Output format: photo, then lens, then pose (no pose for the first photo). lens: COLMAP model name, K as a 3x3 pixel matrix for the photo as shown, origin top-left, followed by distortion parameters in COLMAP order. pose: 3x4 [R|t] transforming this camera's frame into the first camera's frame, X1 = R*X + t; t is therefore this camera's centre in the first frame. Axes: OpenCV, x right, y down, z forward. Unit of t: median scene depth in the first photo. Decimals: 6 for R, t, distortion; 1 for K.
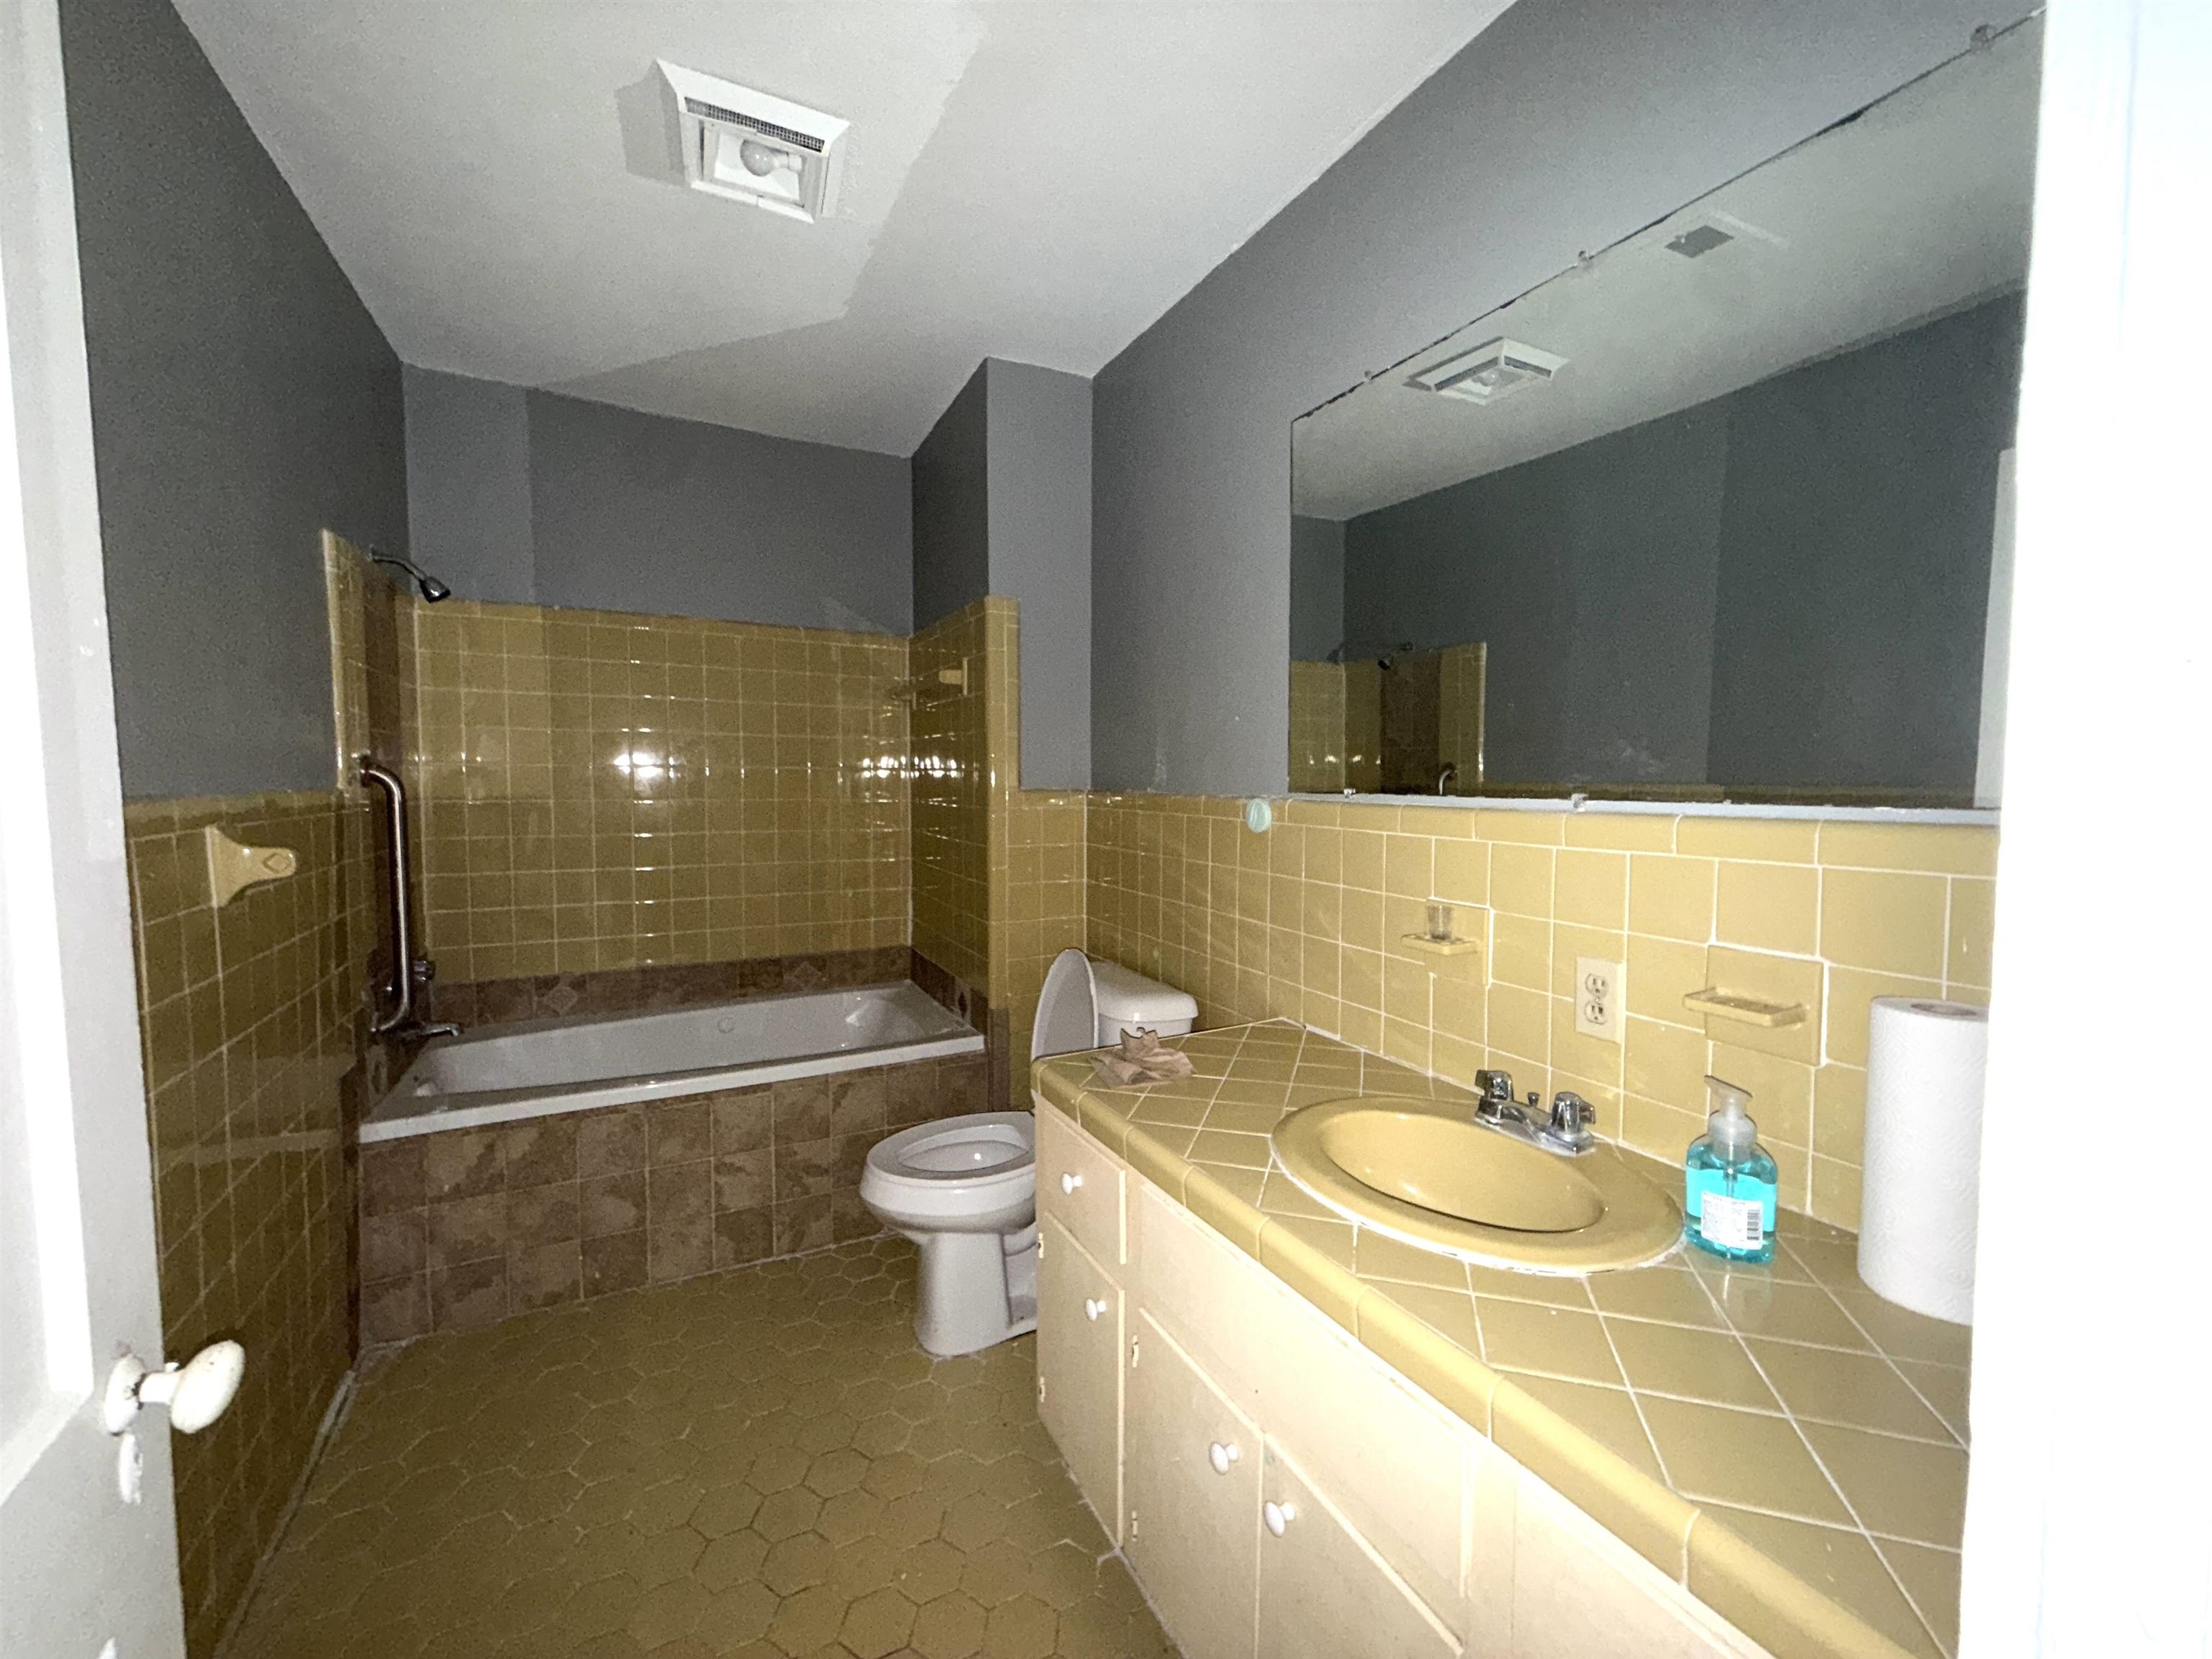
lens RADIAL K [[899.4, 0, 1101.4], [0, 899.4, 826.7], [0, 0, 1]] dist [0.003794, 0.000619]
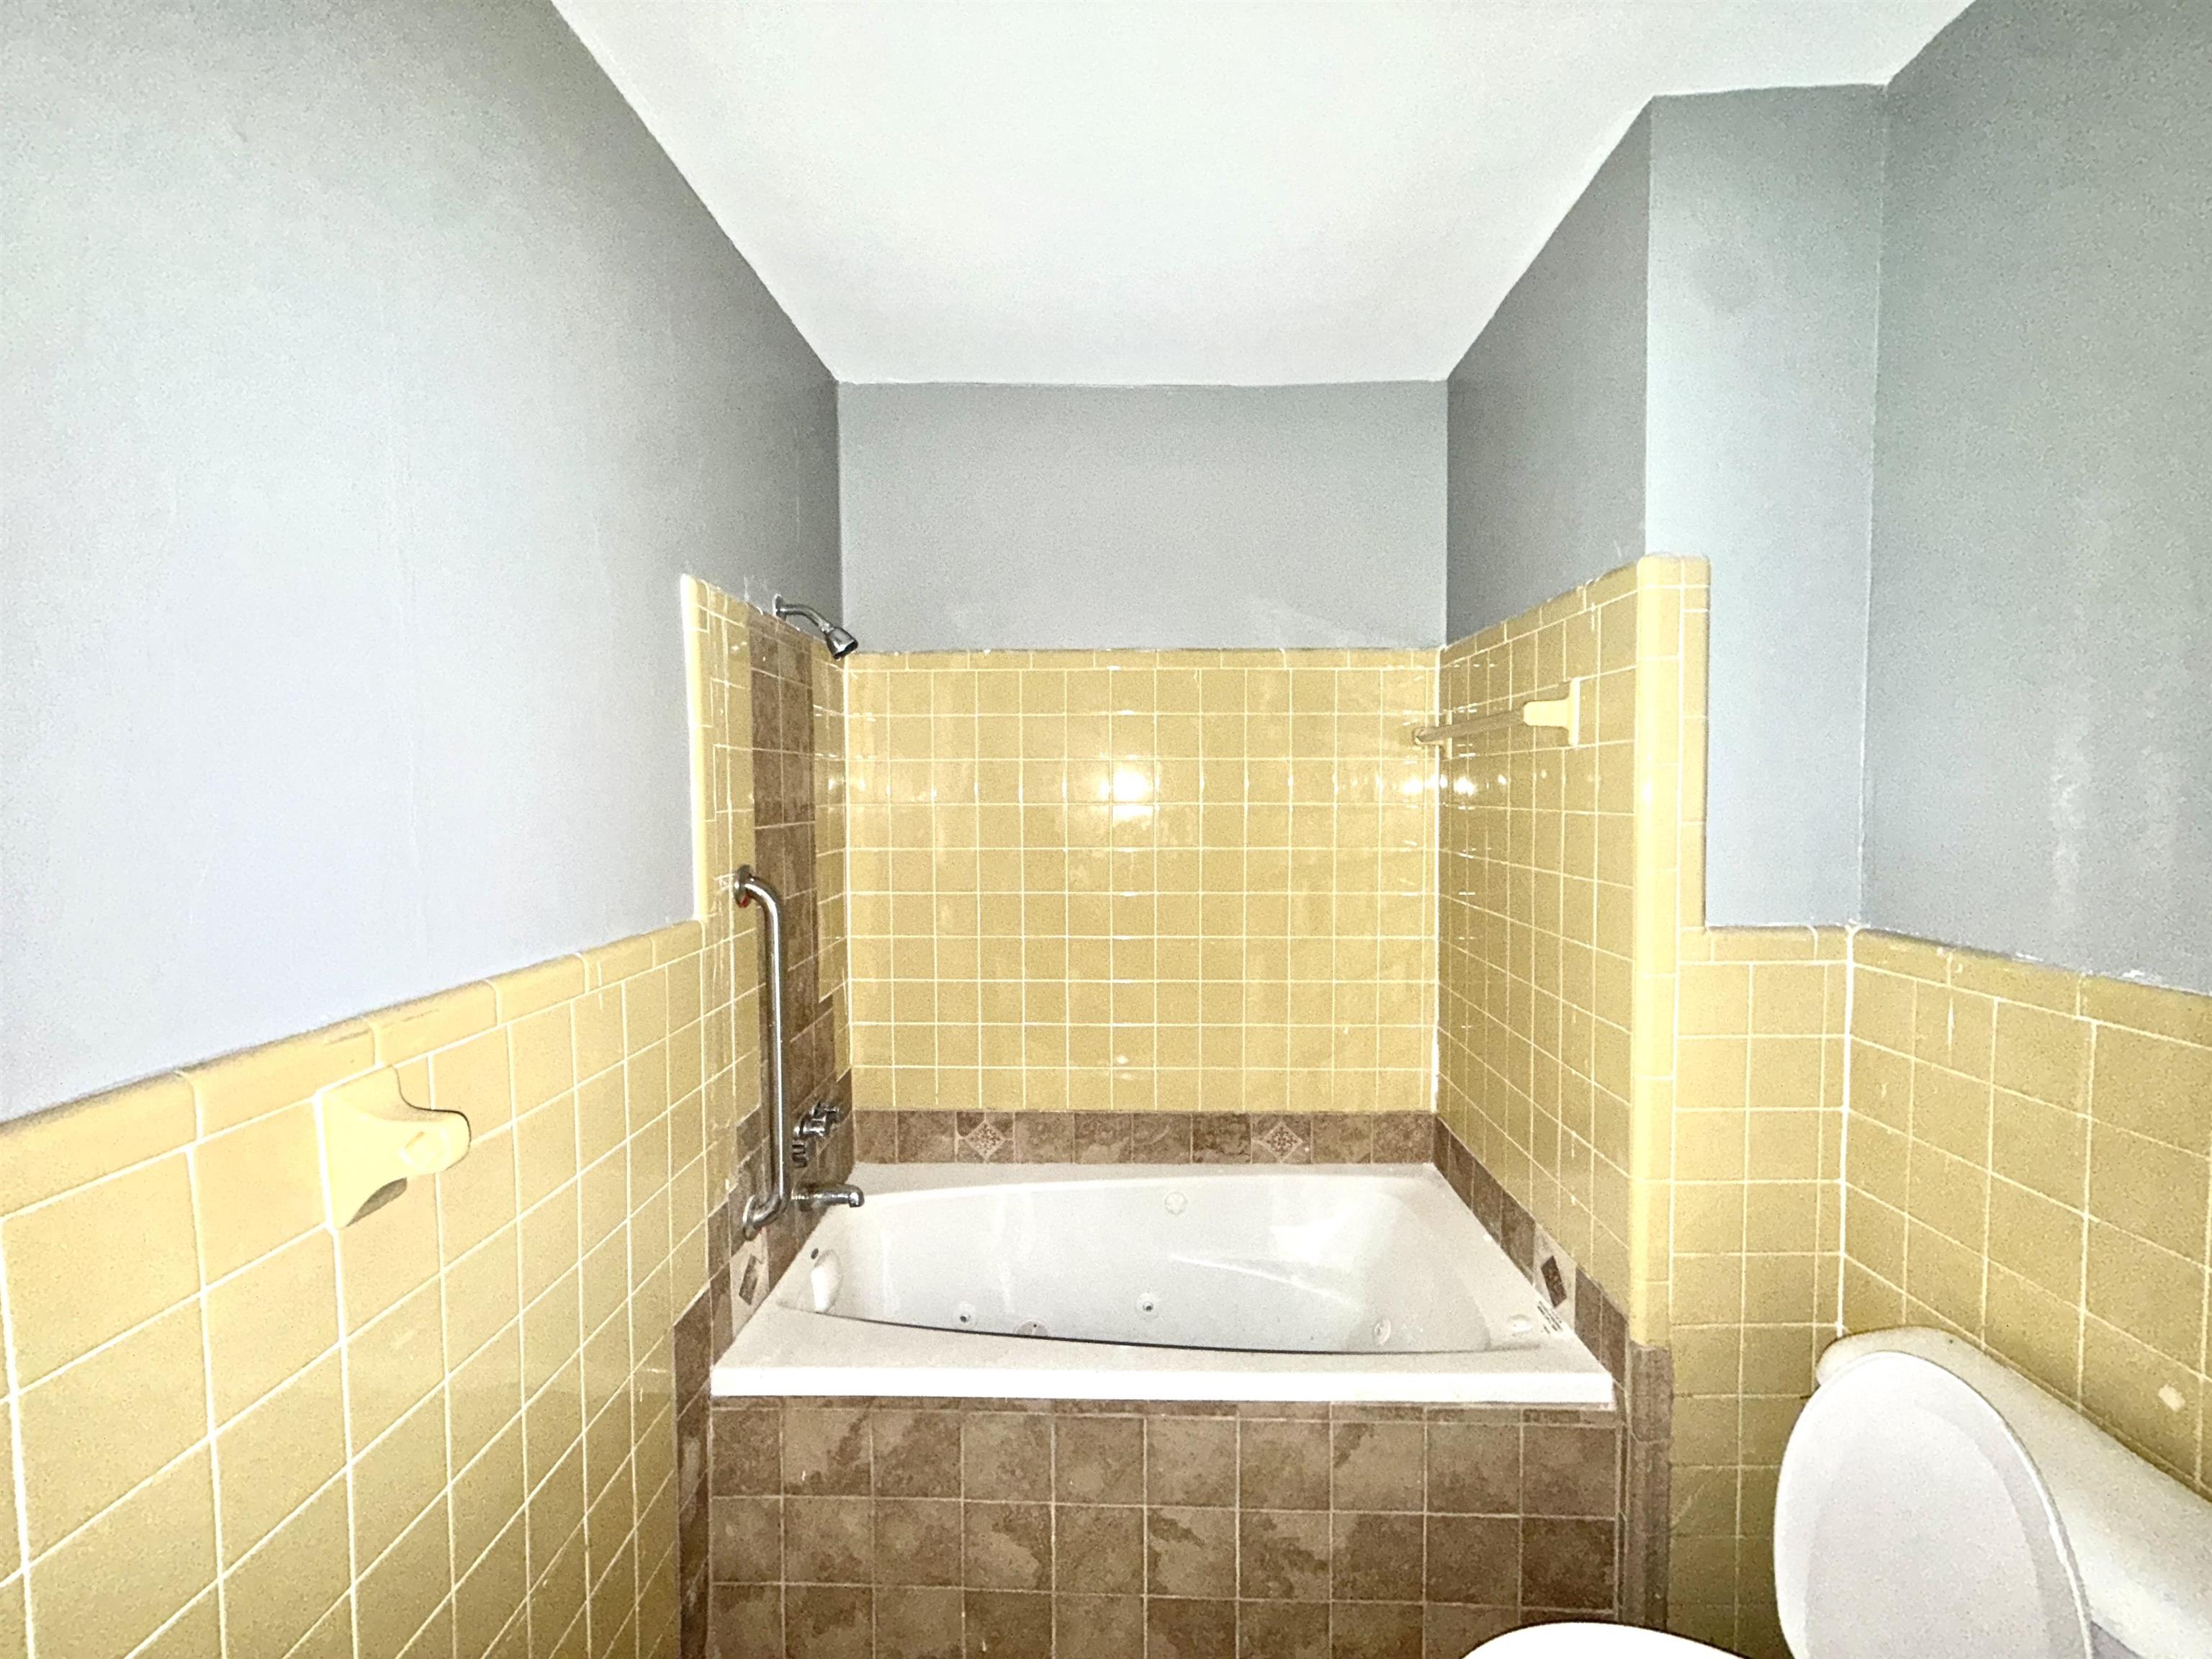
lens RADIAL K [[899.4, 0, 1101.5], [0, 899.4, 826.2], [0, 0, 1]] dist [0.003794, 0.000619]
pose [[0.880191, 0.007501, -0.474561, -0.159634], [-0.016172, 0.999768, -0.014193, -0.092426], [0.474345, 0.020167, 0.880108, 0.410086]]
